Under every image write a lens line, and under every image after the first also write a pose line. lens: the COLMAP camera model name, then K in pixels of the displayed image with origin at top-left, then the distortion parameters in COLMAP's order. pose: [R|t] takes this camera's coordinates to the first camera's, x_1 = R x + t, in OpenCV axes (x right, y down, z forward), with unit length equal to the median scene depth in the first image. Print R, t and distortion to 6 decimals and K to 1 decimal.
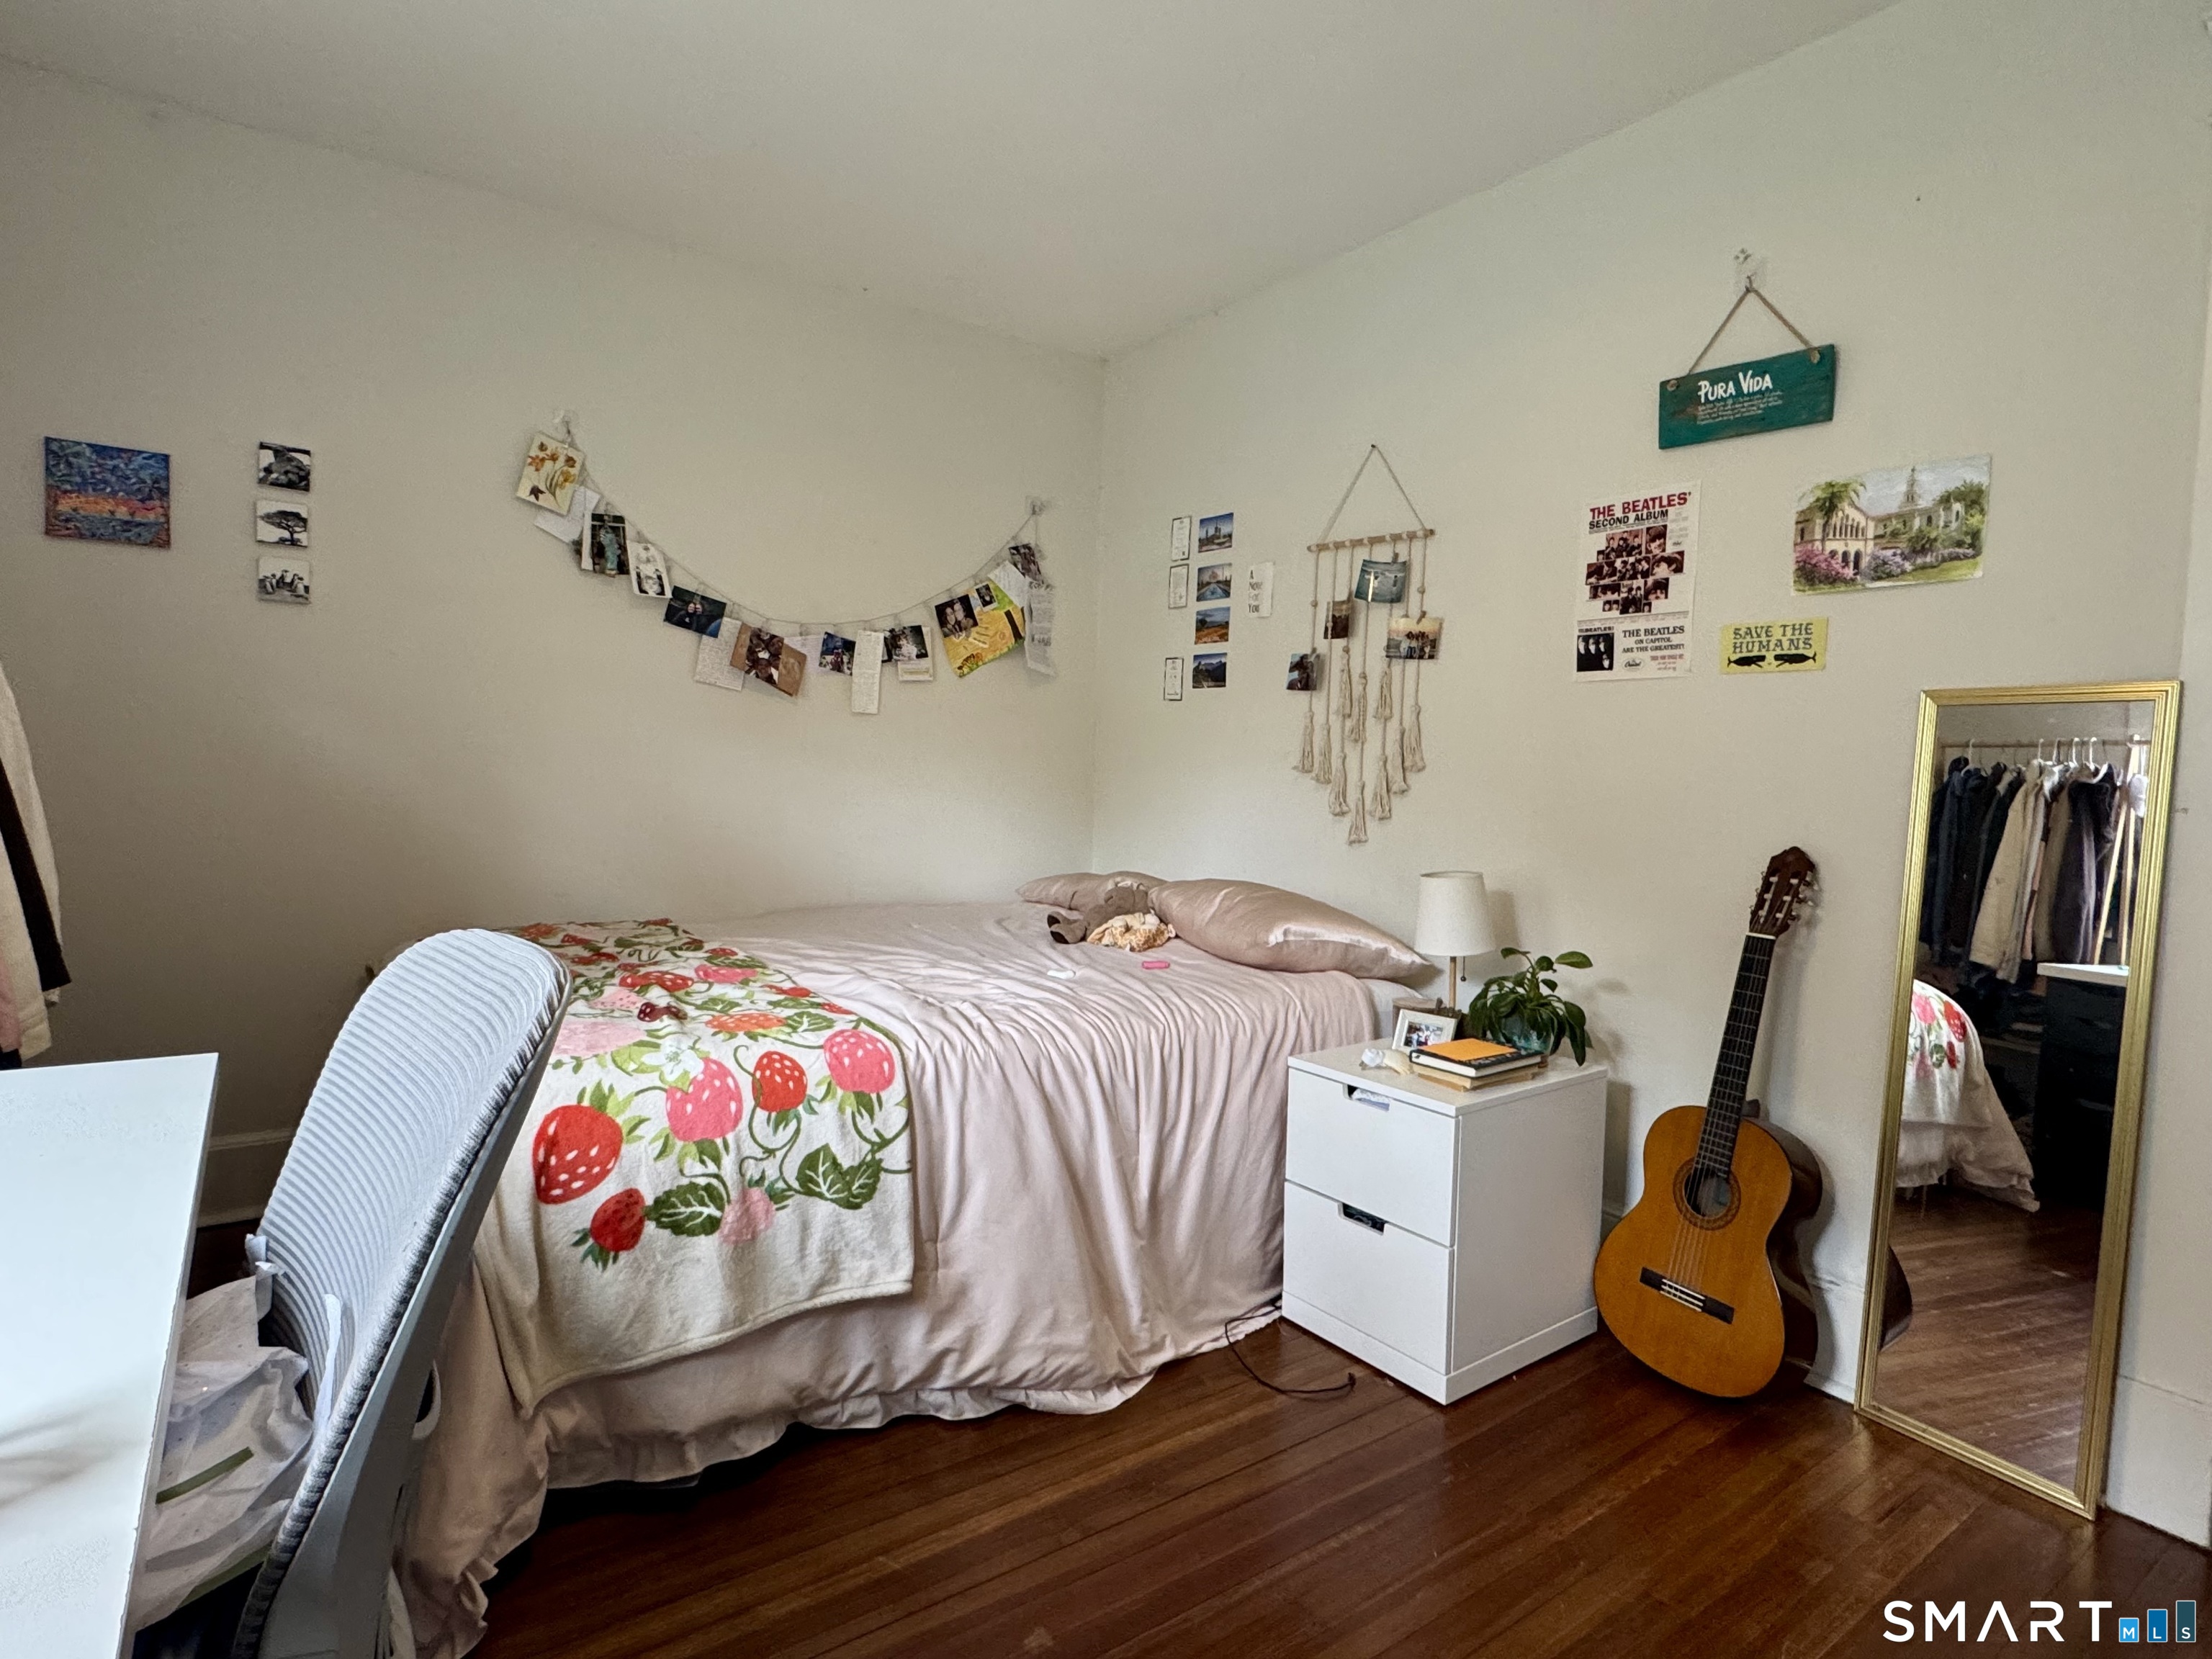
lens RADIAL K [[1162.9, 0, 1108.8], [0, 1162.9, 825.1], [0, 0, 1]] dist [-0.001429, -0.000351]
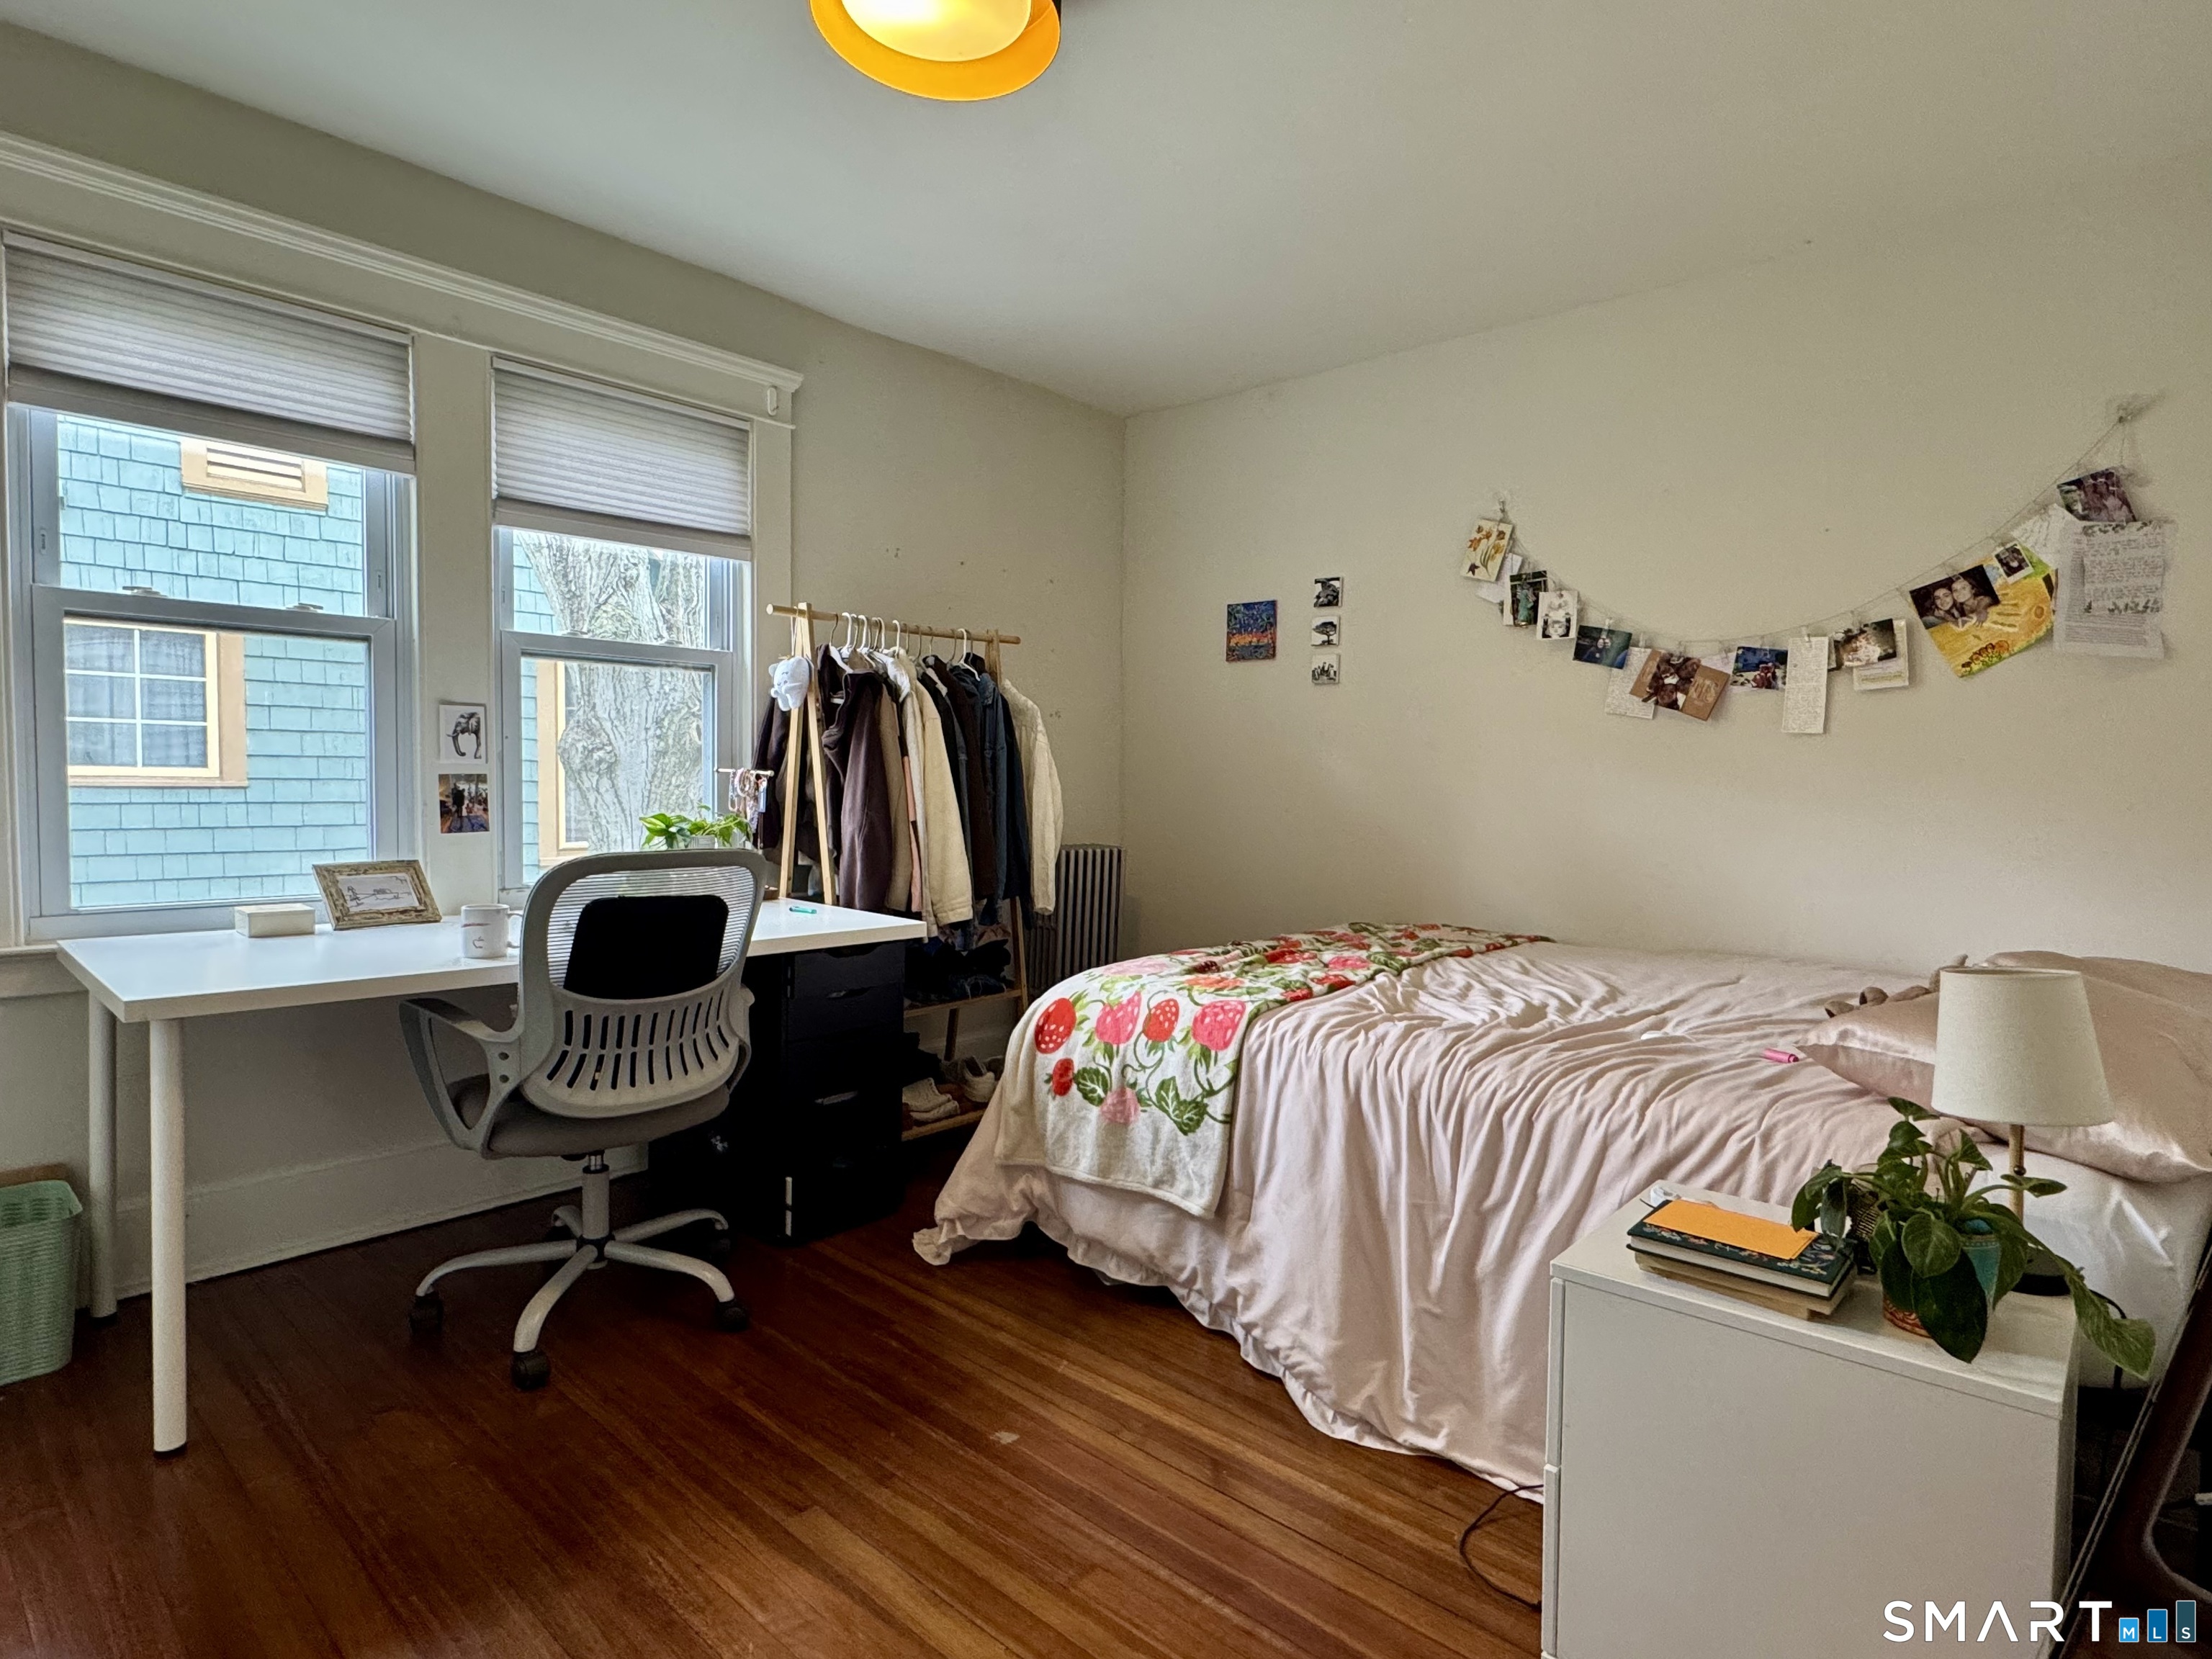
lens RADIAL K [[1162.9, 0, 1111.5], [0, 1162.9, 819.6], [0, 0, 1]] dist [-0.001429, -0.000351]
pose [[0.221410, 0.013616, -0.975086, 0.621060], [-0.058905, 0.998263, 0.000565, -0.004517], [0.973400, 0.057313, 0.221828, 0.390167]]
